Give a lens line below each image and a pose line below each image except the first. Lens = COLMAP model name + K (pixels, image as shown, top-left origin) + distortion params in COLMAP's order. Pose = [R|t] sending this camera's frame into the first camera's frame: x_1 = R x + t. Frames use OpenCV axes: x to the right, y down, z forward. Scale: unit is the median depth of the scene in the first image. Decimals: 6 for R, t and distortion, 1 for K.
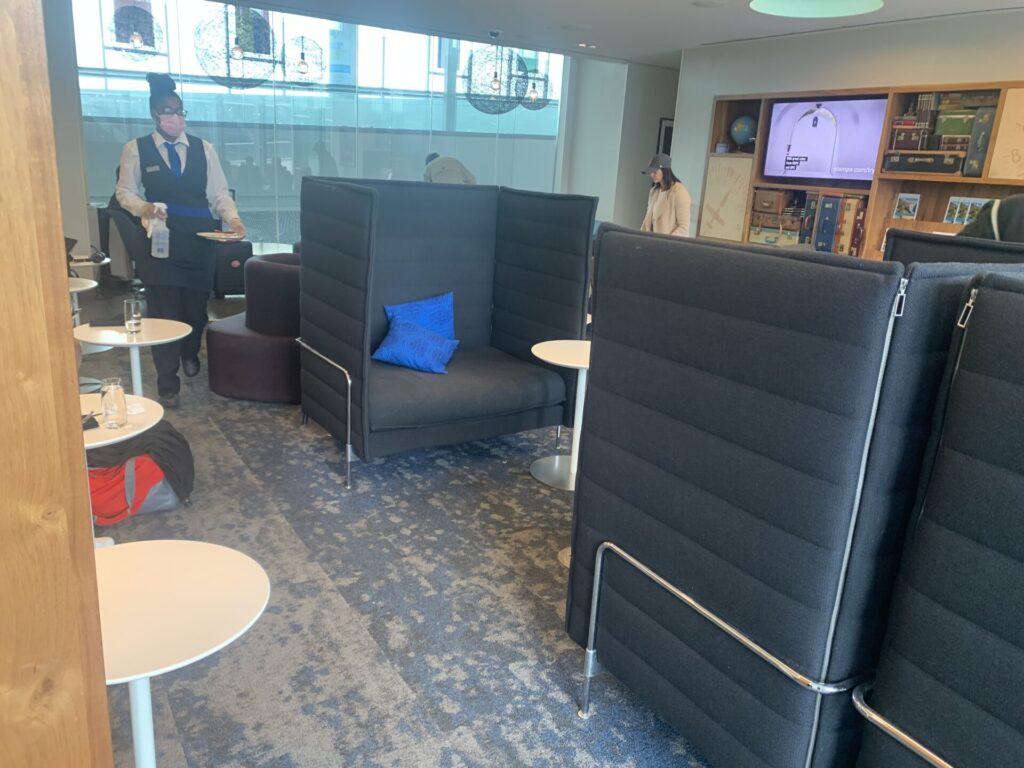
lens RADIAL K [[762.2, 0, 506.8], [0, 762.2, 389.2], [0, 0, 1]] dist [-0.001030, 0.011571]
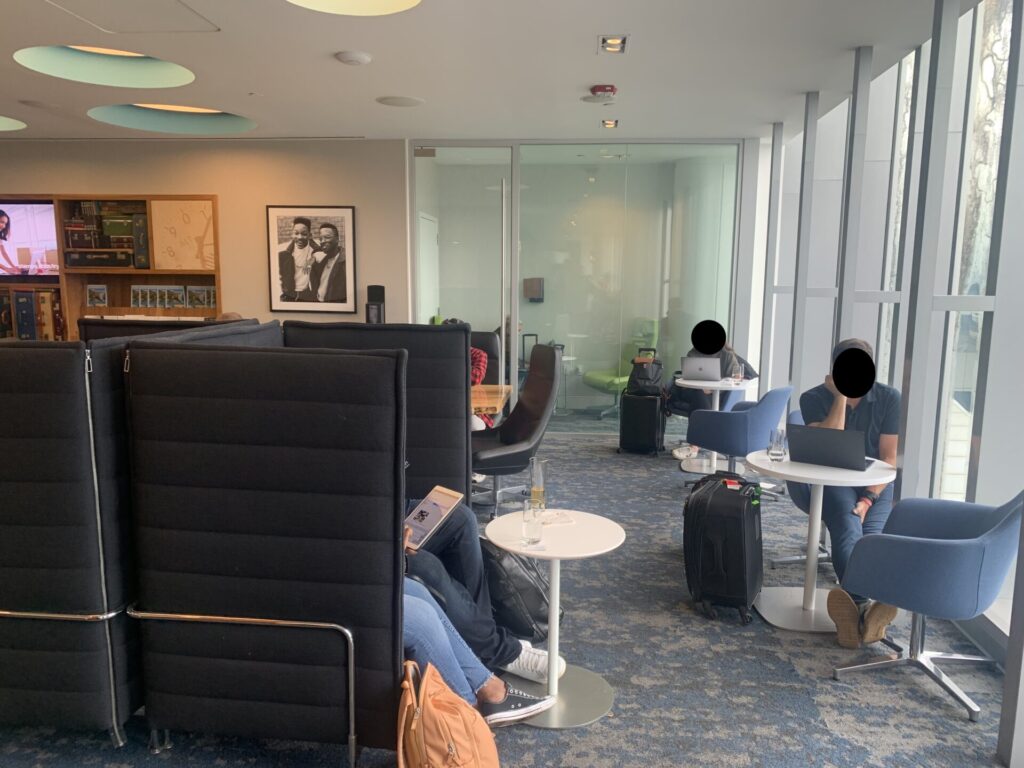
lens RADIAL K [[762.2, 0, 506.8], [0, 762.2, 389.2], [0, 0, 1]] dist [-0.001030, 0.011571]
pose [[0.576859, -0.171883, 0.798555, -0.062844], [0.255650, 0.966487, 0.023353, 0.028313], [-0.775807, 0.190679, 0.601469, -0.147694]]
